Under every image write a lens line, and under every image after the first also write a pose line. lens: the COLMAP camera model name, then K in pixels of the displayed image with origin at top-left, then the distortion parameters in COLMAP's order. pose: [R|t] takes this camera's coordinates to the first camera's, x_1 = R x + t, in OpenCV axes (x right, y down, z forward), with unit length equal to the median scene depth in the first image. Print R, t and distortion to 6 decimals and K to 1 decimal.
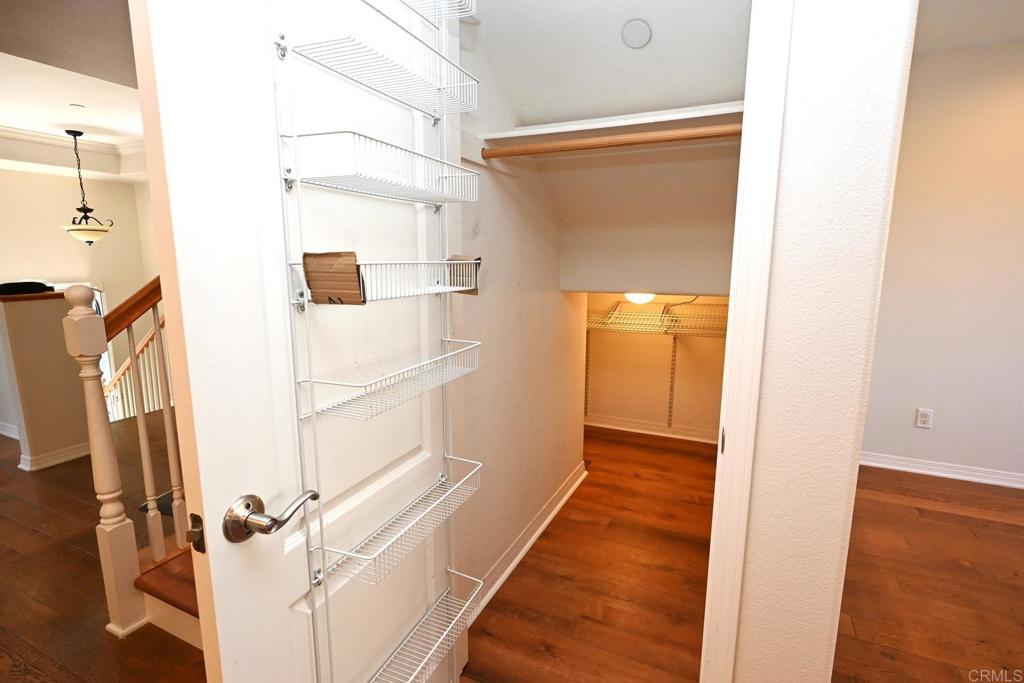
lens RADIAL K [[506.8, 0, 512.0], [0, 506.8, 341.5], [0, 0, 1]] dist [-0.000747, -0.000128]
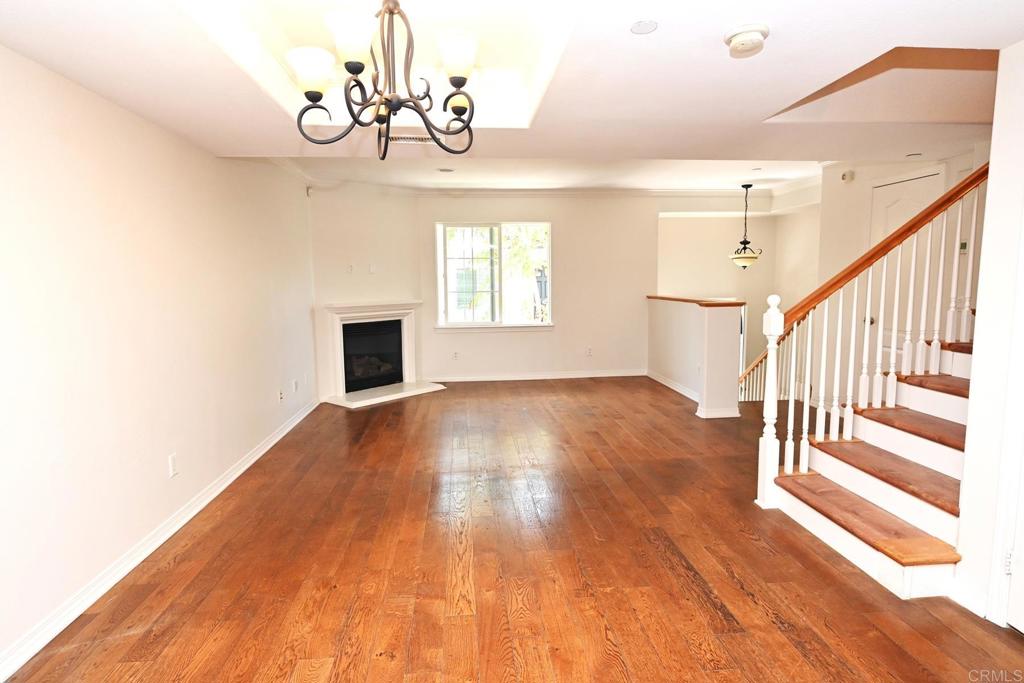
lens RADIAL K [[543.0, 0, 512.0], [0, 543.0, 341.5], [0, 0, 1]] dist [-0.001353, -0.000111]
pose [[0.500878, 0.092376, -0.860574, 0.093948], [-0.131935, 0.990817, 0.029567, 0.033795], [0.855403, 0.098730, 0.508467, -0.213294]]
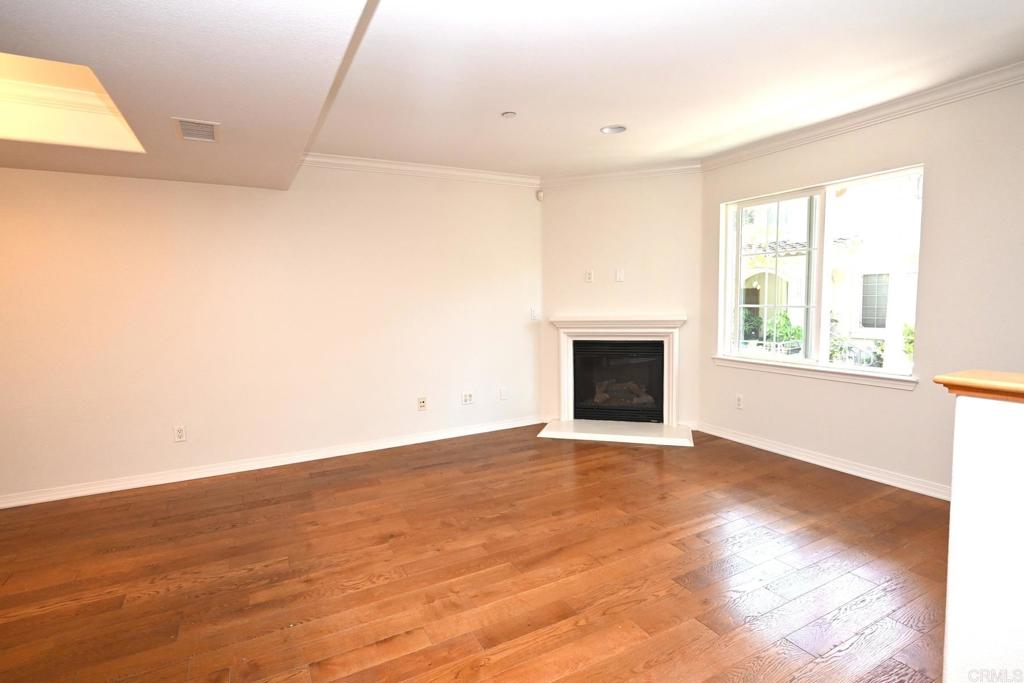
lens RADIAL K [[506.8, 0, 512.0], [0, 506.8, 341.5], [0, 0, 1]] dist [-0.000747, -0.000128]
pose [[-0.587919, 0.085292, -0.804411, -0.225703], [-0.114525, 0.975633, 0.187150, -0.071391], [0.800772, 0.202154, -0.563825, 0.434198]]
